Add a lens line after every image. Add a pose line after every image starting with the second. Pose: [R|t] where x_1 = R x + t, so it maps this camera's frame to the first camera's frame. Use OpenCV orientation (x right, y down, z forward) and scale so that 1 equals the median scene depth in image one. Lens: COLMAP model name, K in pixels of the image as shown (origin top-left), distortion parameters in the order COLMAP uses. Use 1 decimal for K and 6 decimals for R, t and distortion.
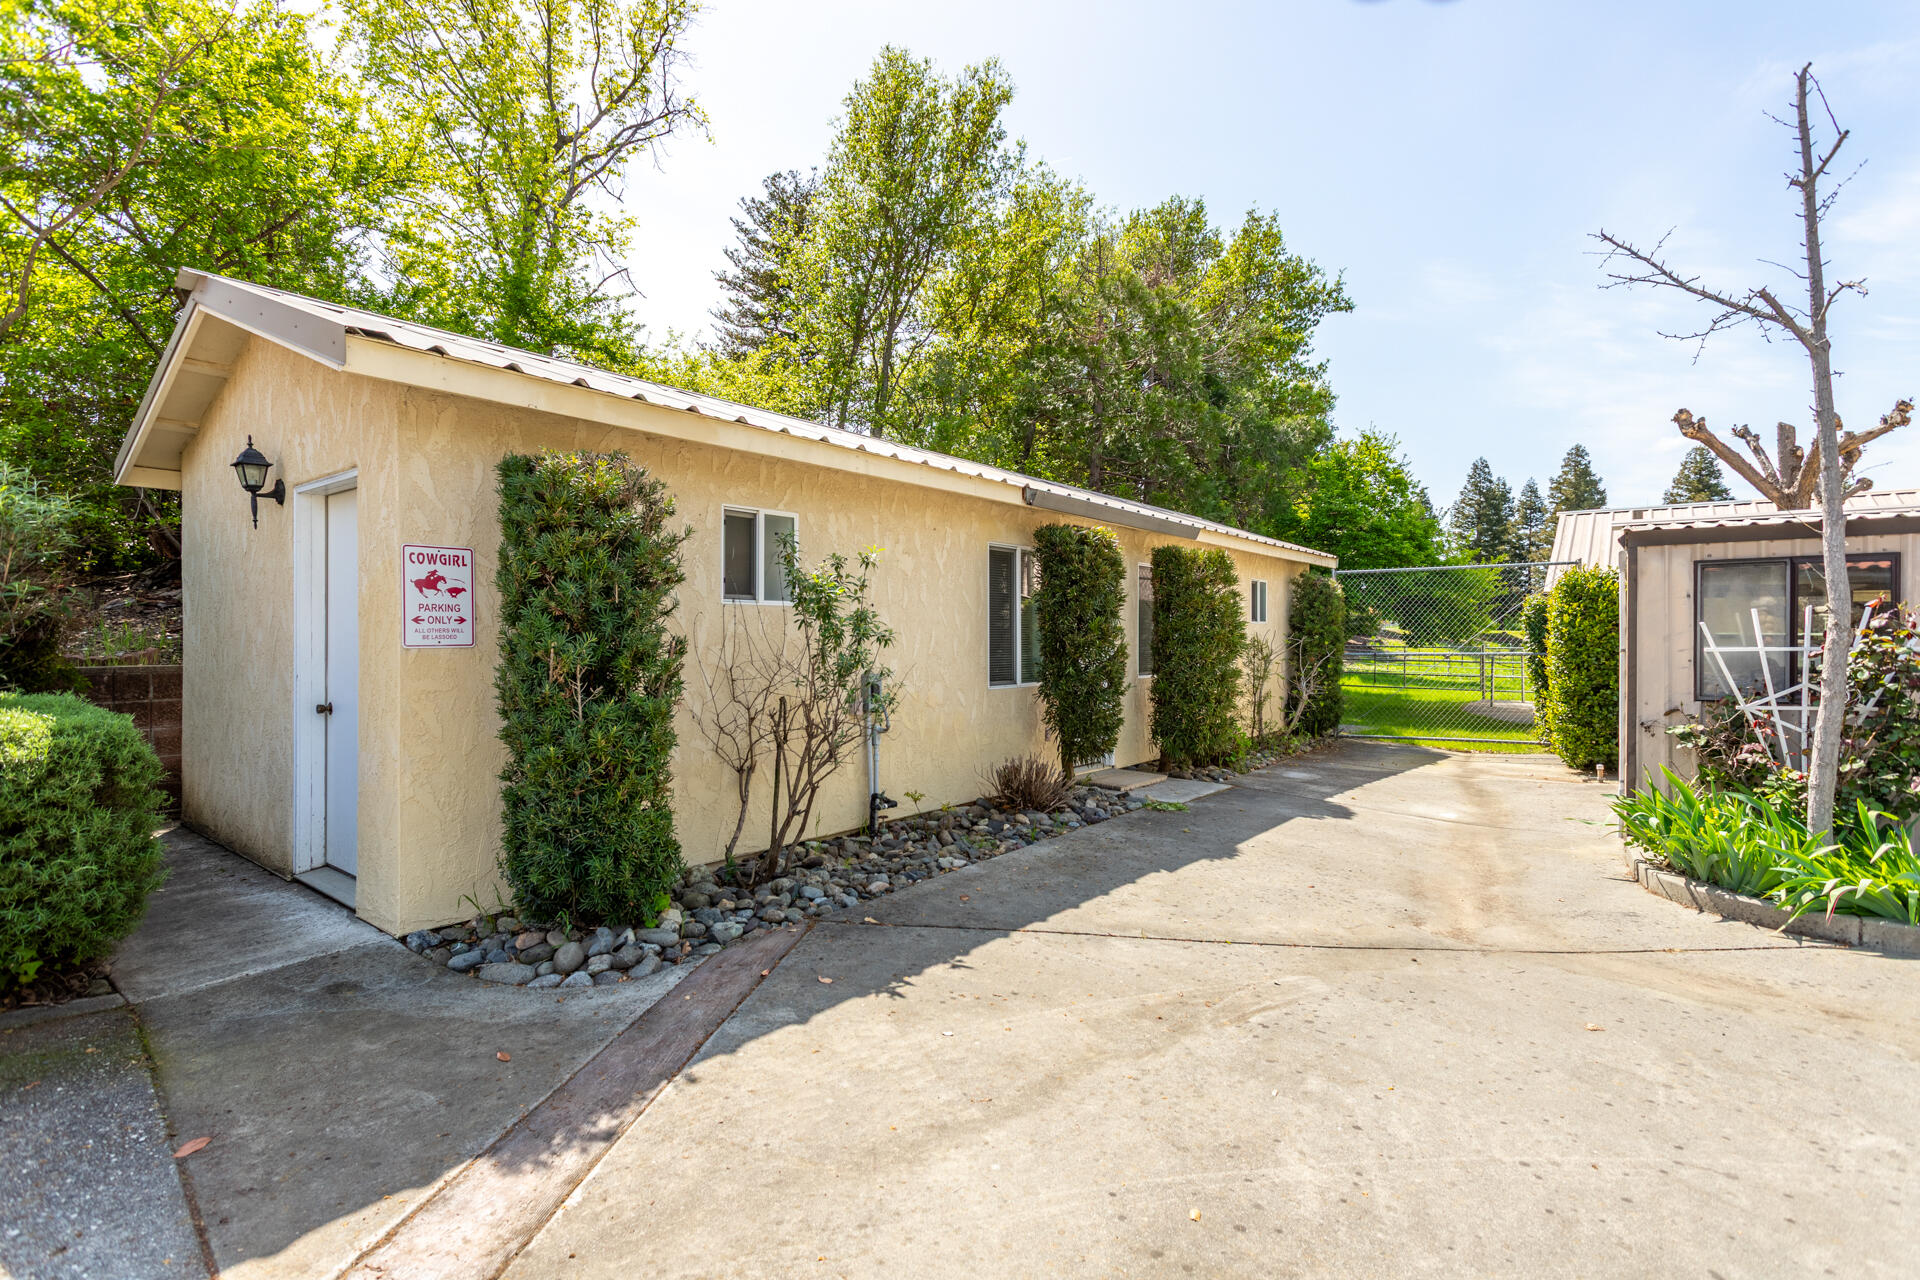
lens RADIAL K [[921.1, 0, 942.1], [0, 921.1, 633.1], [0, 0, 1]] dist [0.002728, 0.007087]
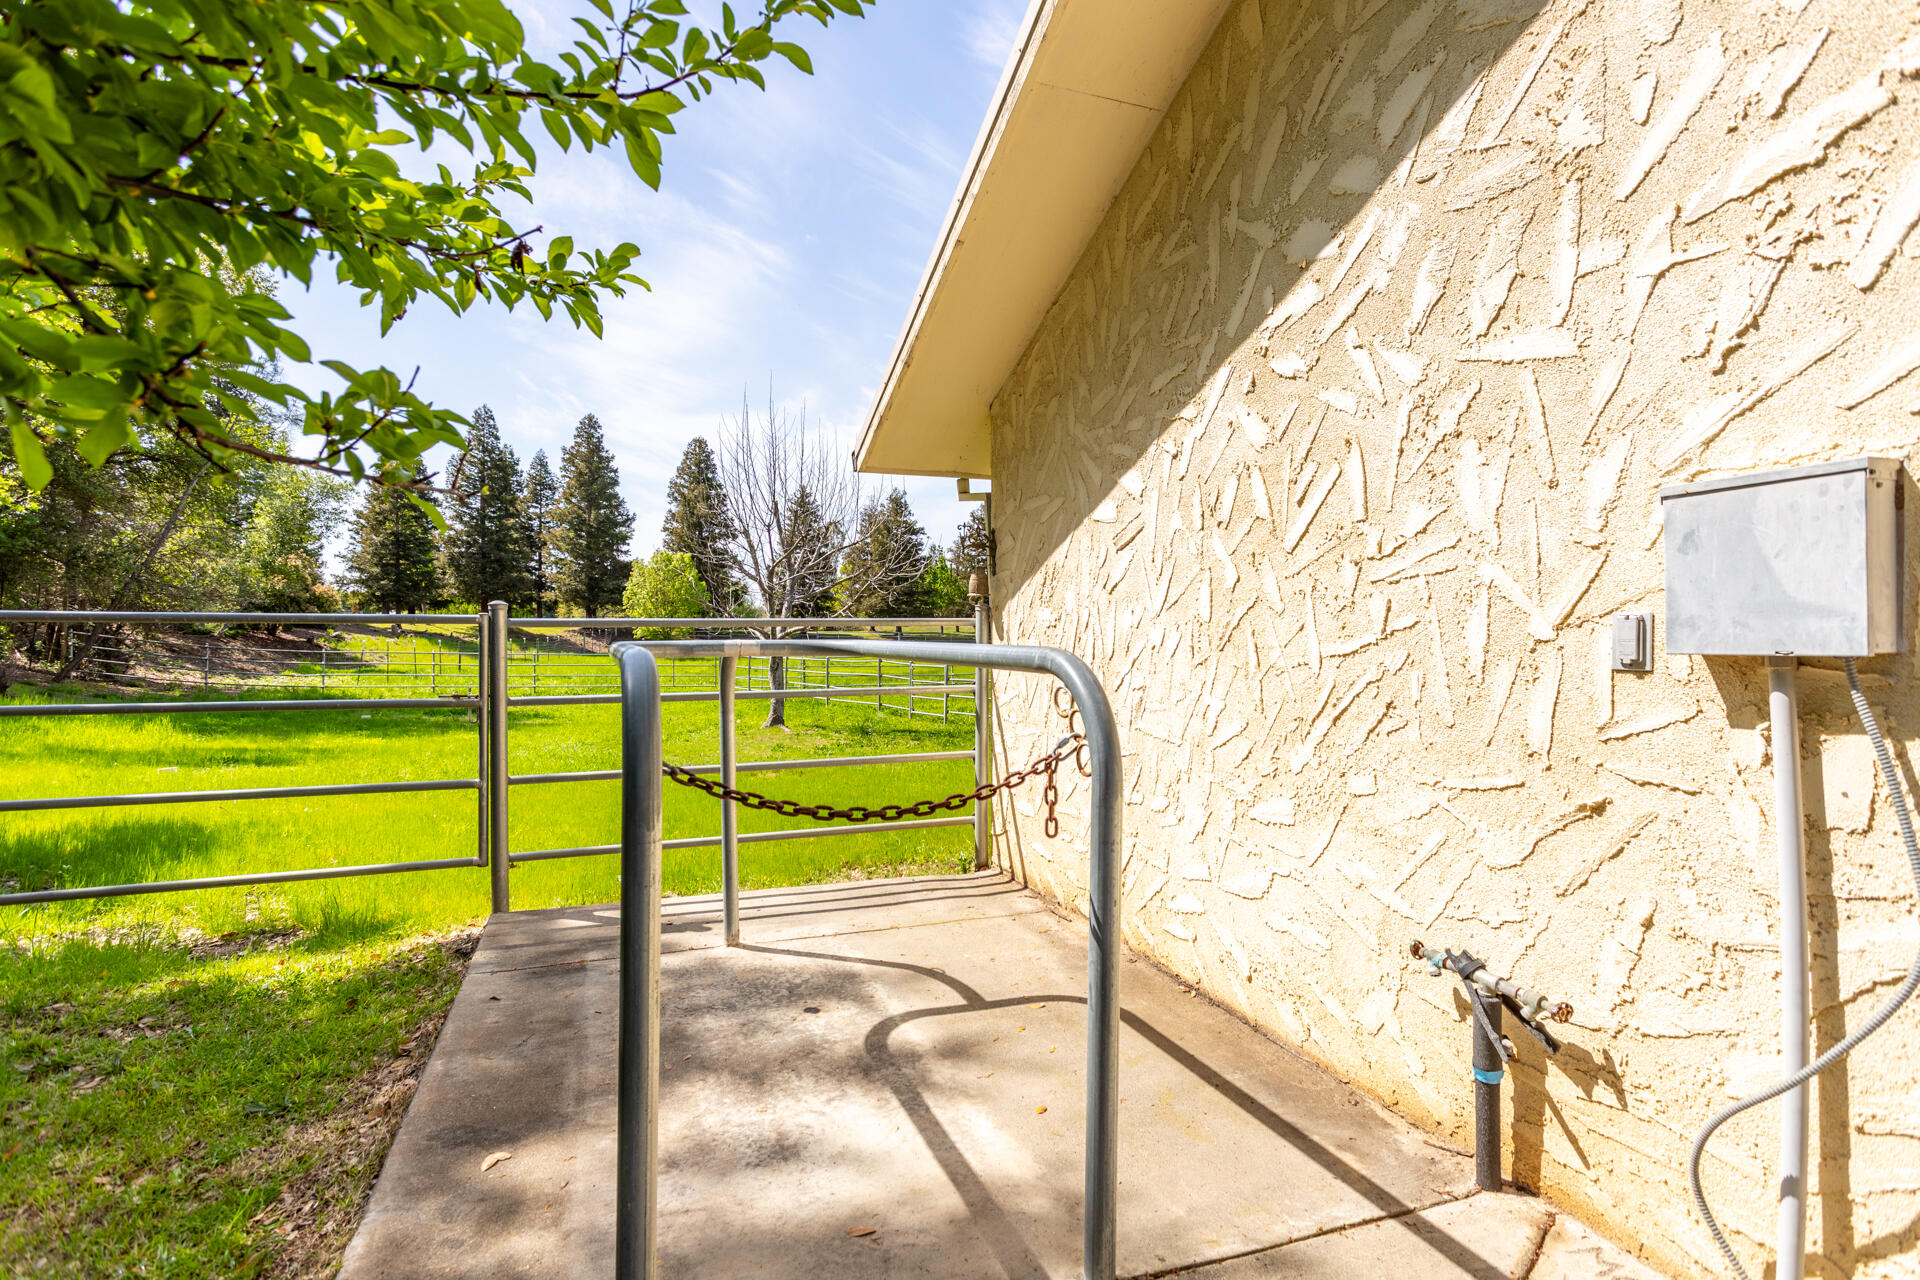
lens RADIAL K [[897.2, 0, 960.0], [0, 897.2, 640.0], [0, 0, 1]] dist [0.005401, 0.000687]
pose [[0.529163, -0.004595, 0.848508, 1.256075], [-0.005460, 0.999946, 0.008819, 0.043069], [-0.848503, -0.009299, 0.529109, 2.129656]]
